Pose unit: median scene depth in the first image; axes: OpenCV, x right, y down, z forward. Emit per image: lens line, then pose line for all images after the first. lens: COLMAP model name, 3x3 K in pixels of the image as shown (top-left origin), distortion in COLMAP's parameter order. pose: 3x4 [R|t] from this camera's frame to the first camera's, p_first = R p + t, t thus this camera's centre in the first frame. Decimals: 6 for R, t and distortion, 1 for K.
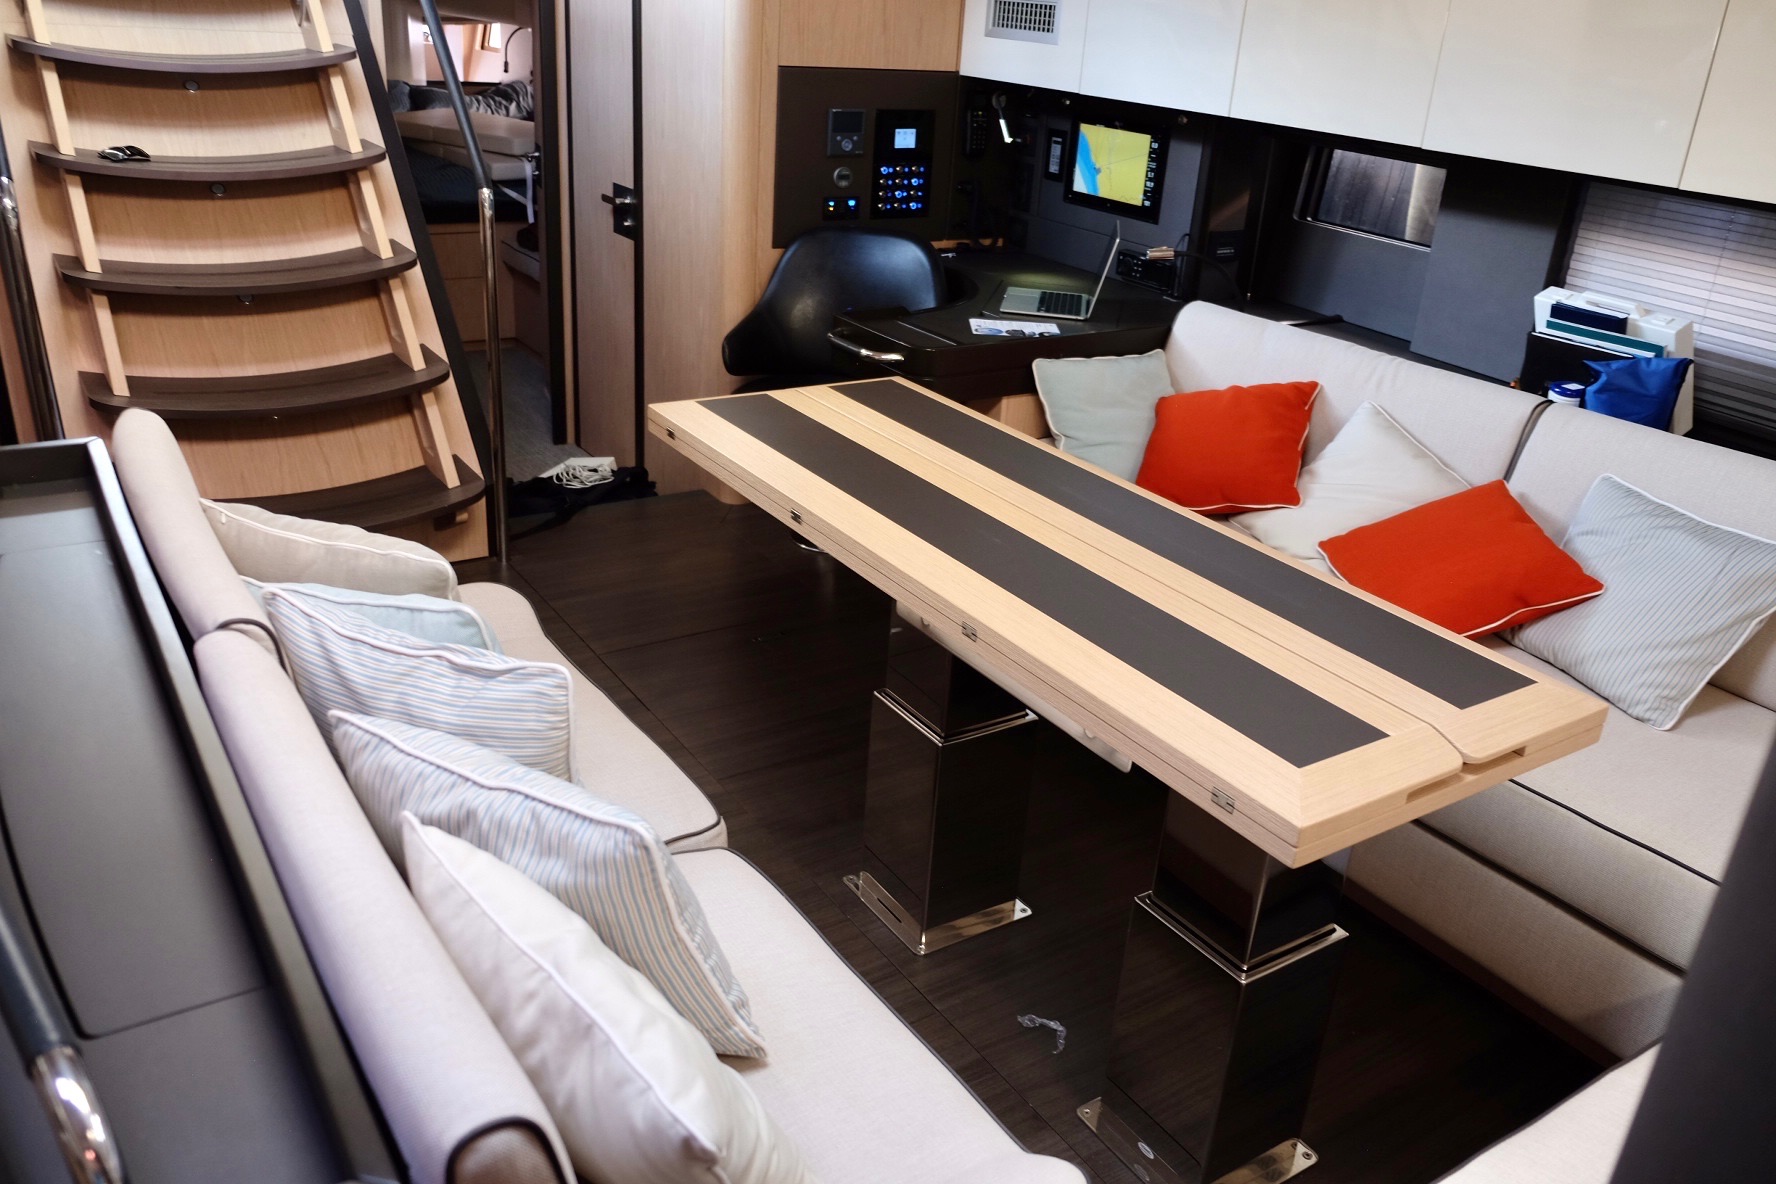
lens RADIAL K [[1376.8, 0, 888.0], [0, 1376.8, 592.0], [0, 0, 1]] dist [-0.052797, 0.049076]
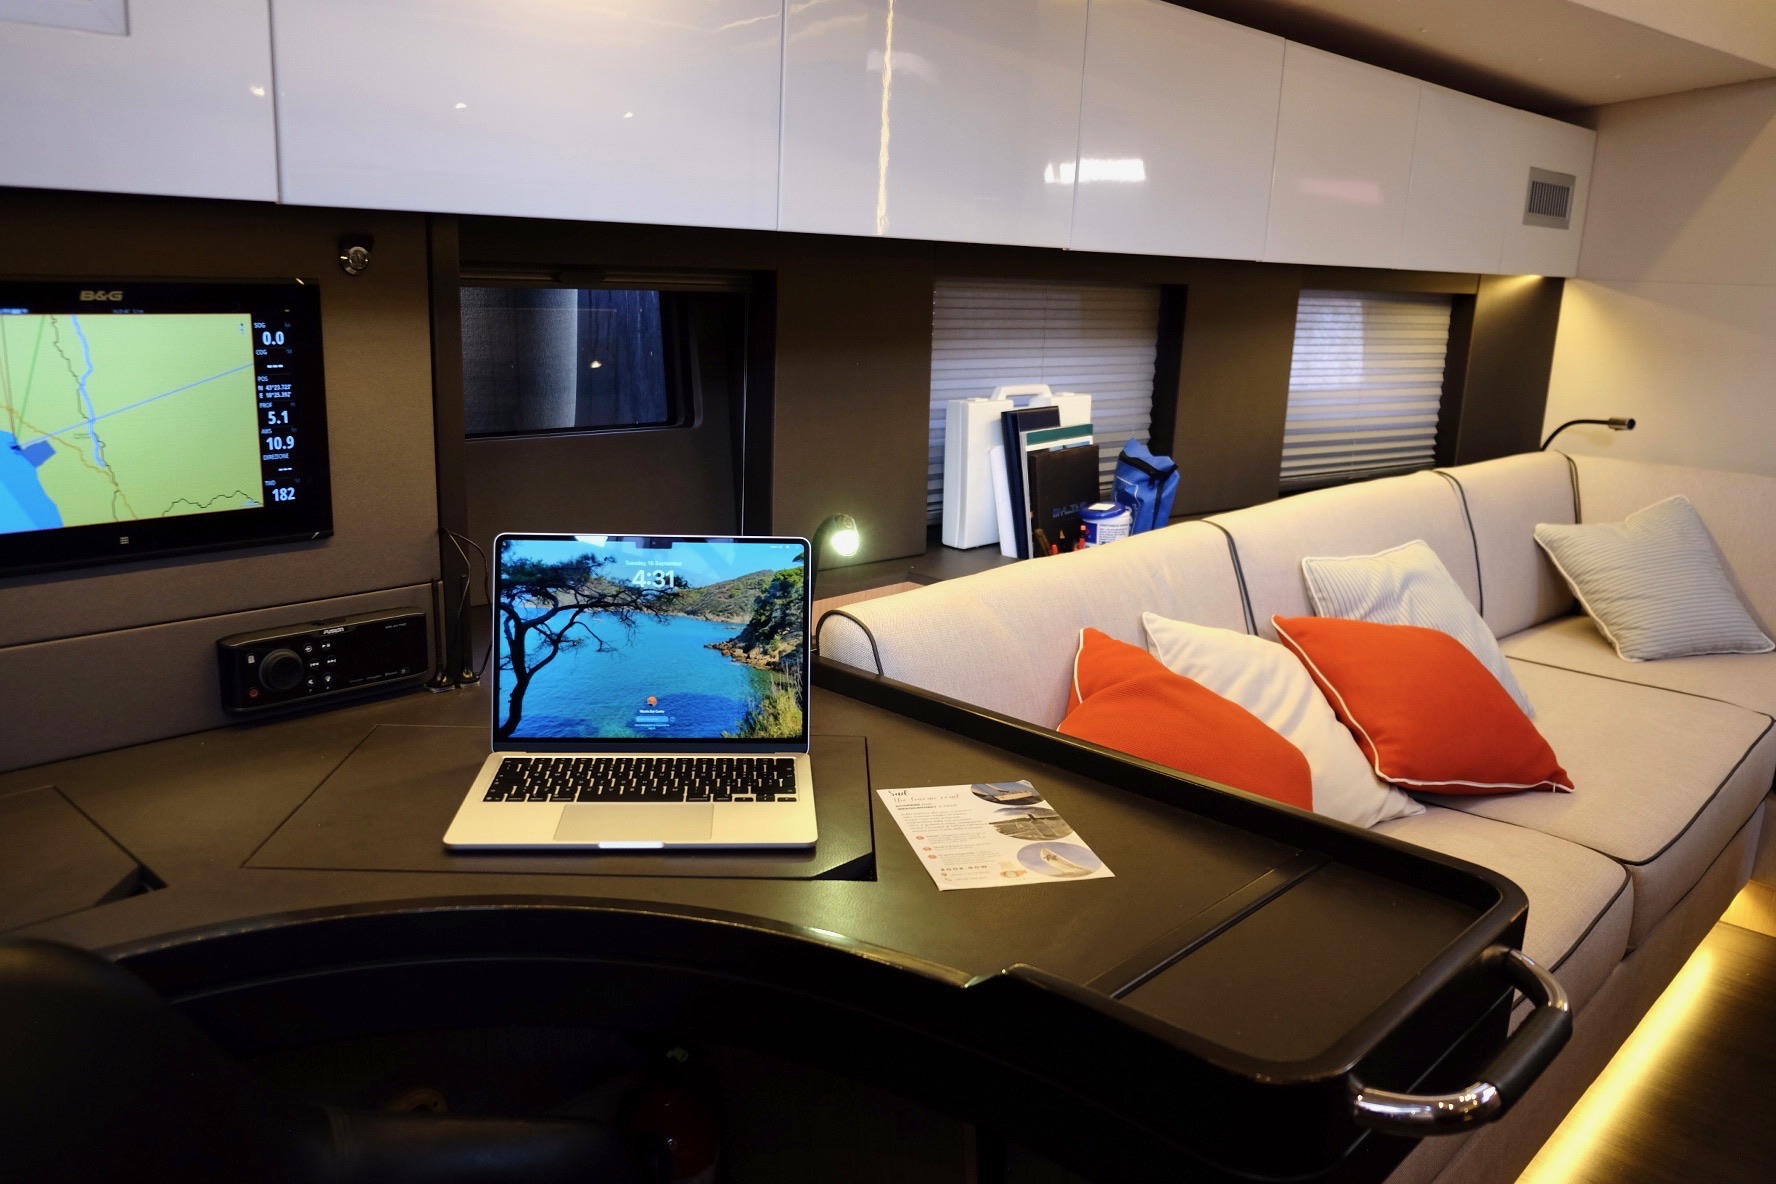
lens RADIAL K [[1376.8, 0, 888.0], [0, 1376.8, 592.0], [0, 0, 1]] dist [-0.052797, 0.049076]
pose [[-0.232048, -0.294604, 0.927018, -0.192940], [0.347596, 0.864988, 0.361900, -0.341226], [-0.908477, 0.406206, -0.098316, 0.913185]]
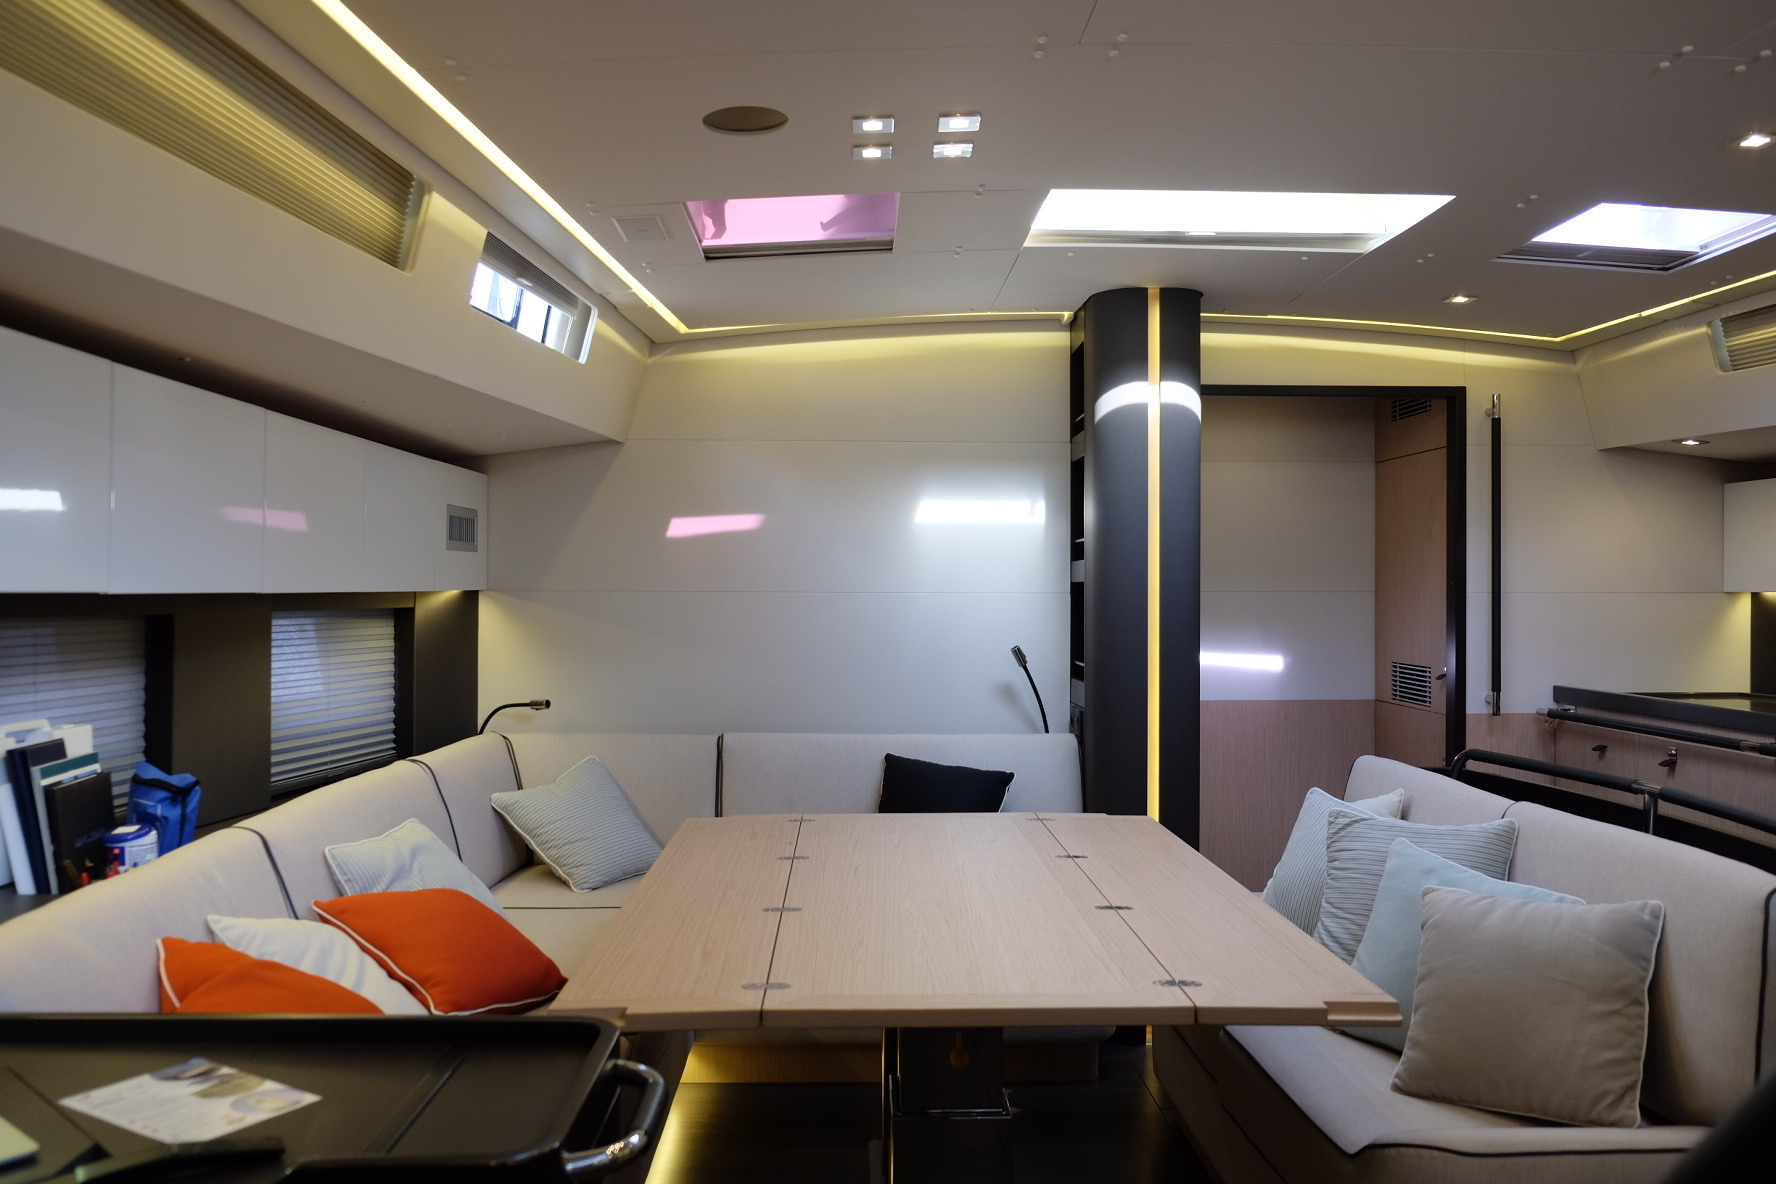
lens RADIAL K [[1383.1, 0, 893.2], [0, 1383.1, 593.6], [0, 0, 1]] dist [-0.047428, 0.052619]
pose [[-0.850617, -0.068078, 0.521360, -0.262136], [0.158429, 0.912311, 0.377610, -0.403339], [-0.501349, 0.403800, -0.765241, 1.016366]]
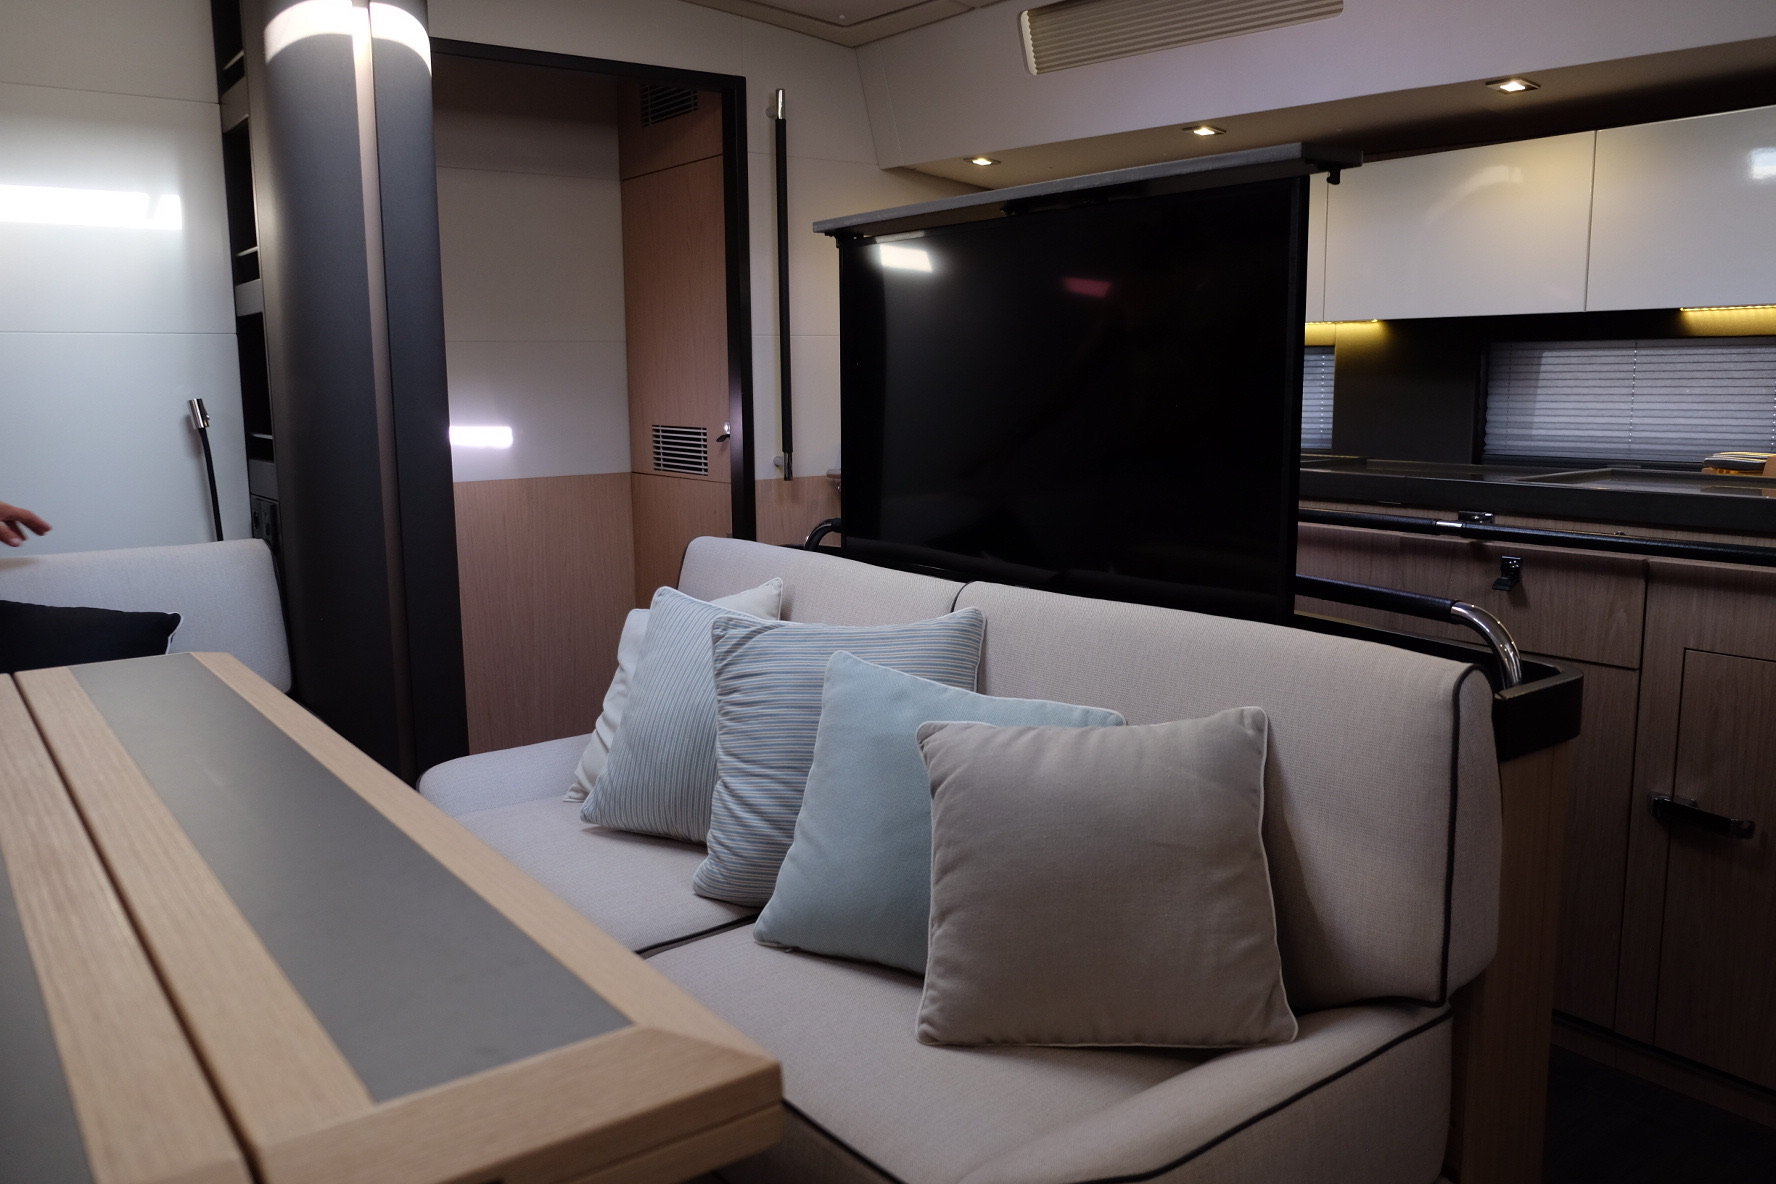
lens RADIAL K [[1365.4, 0, 897.7], [0, 1365.4, 593.0], [0, 0, 1]] dist [-0.003696, -0.055053]
pose [[-0.996898, -0.043229, -0.065771, -0.115461], [-0.071974, 0.838866, 0.539559, -0.263725], [0.031848, 0.542619, -0.839375, 0.796476]]
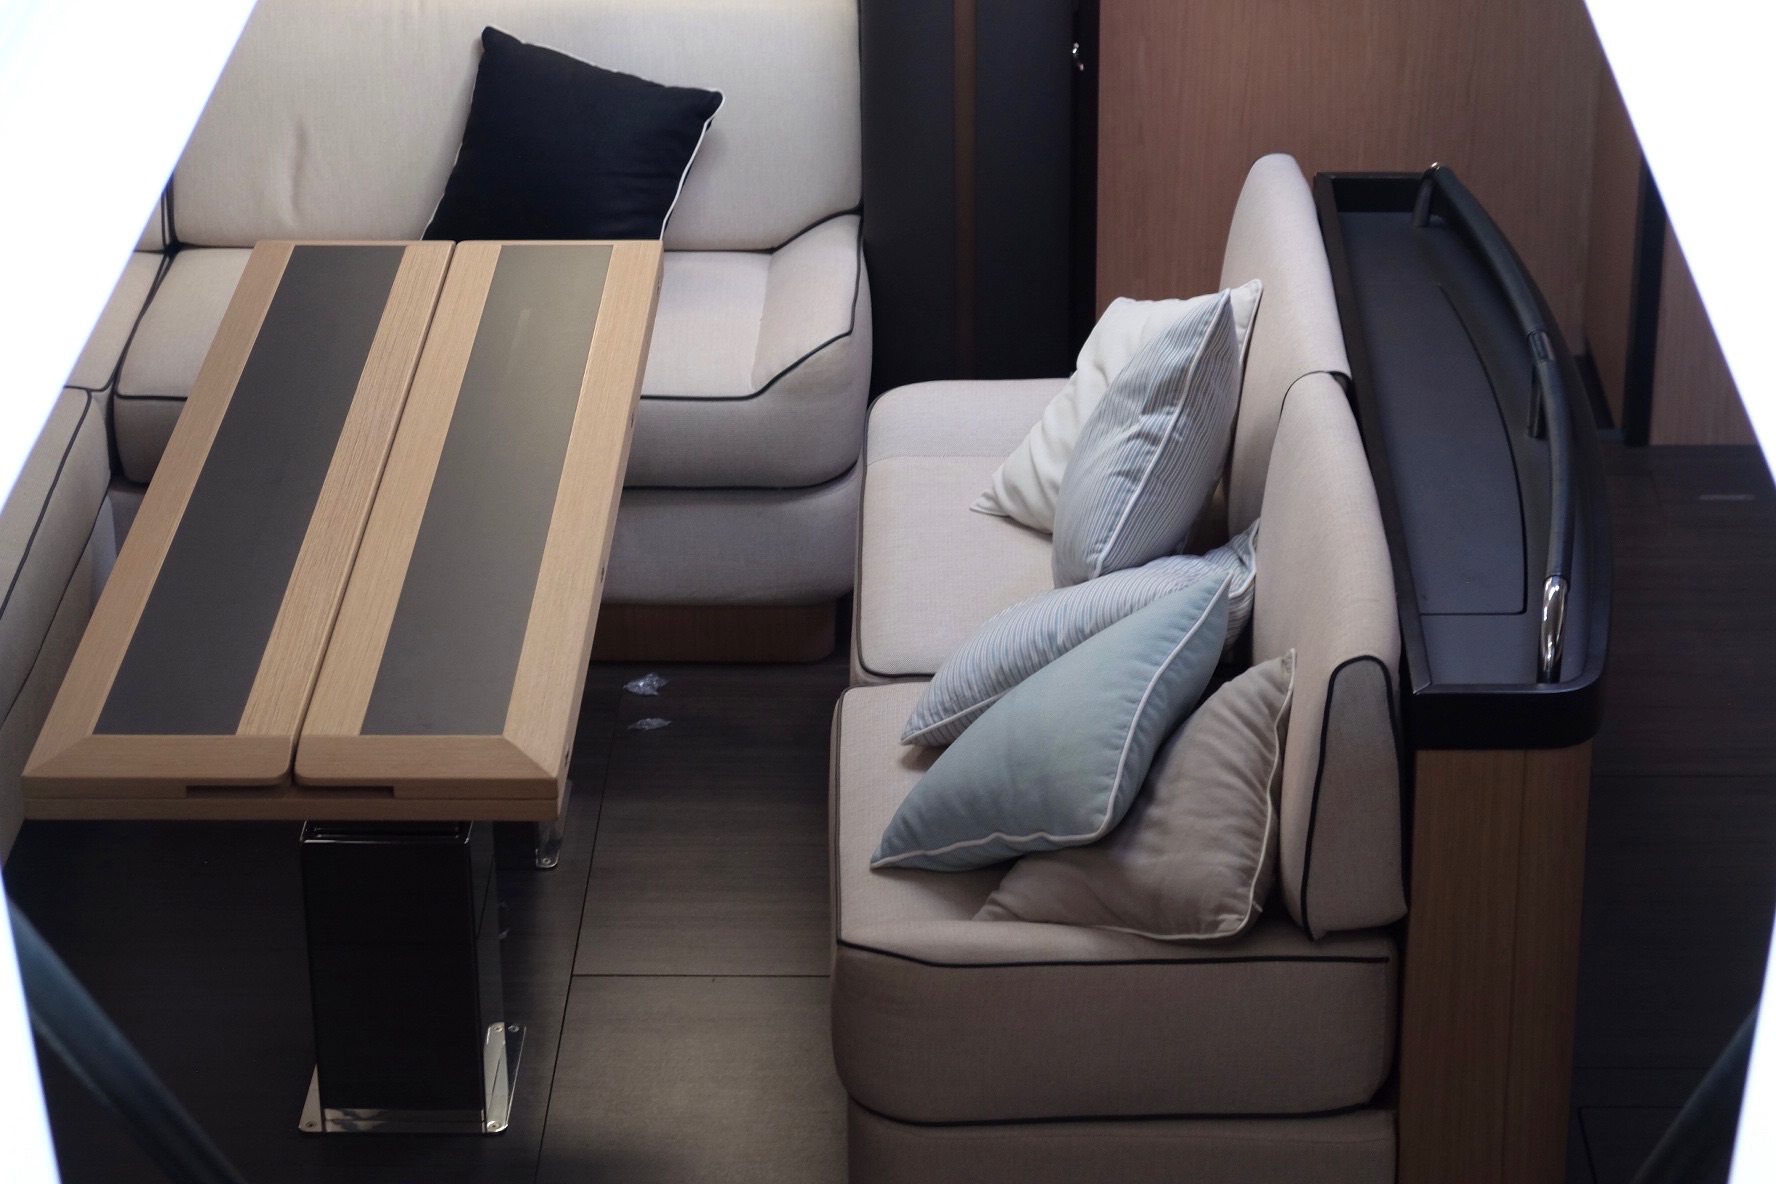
lens RADIAL K [[4294.1, 0, 882.6], [0, 4294.1, 592.6], [0, 0, 1]] dist [0.098486, 0.067221]
pose [[-0.820549, -0.300208, 0.486390, -0.742807], [0.189979, 0.659335, 0.727451, -0.958998], [-0.539081, 0.689313, -0.483983, 1.144187]]
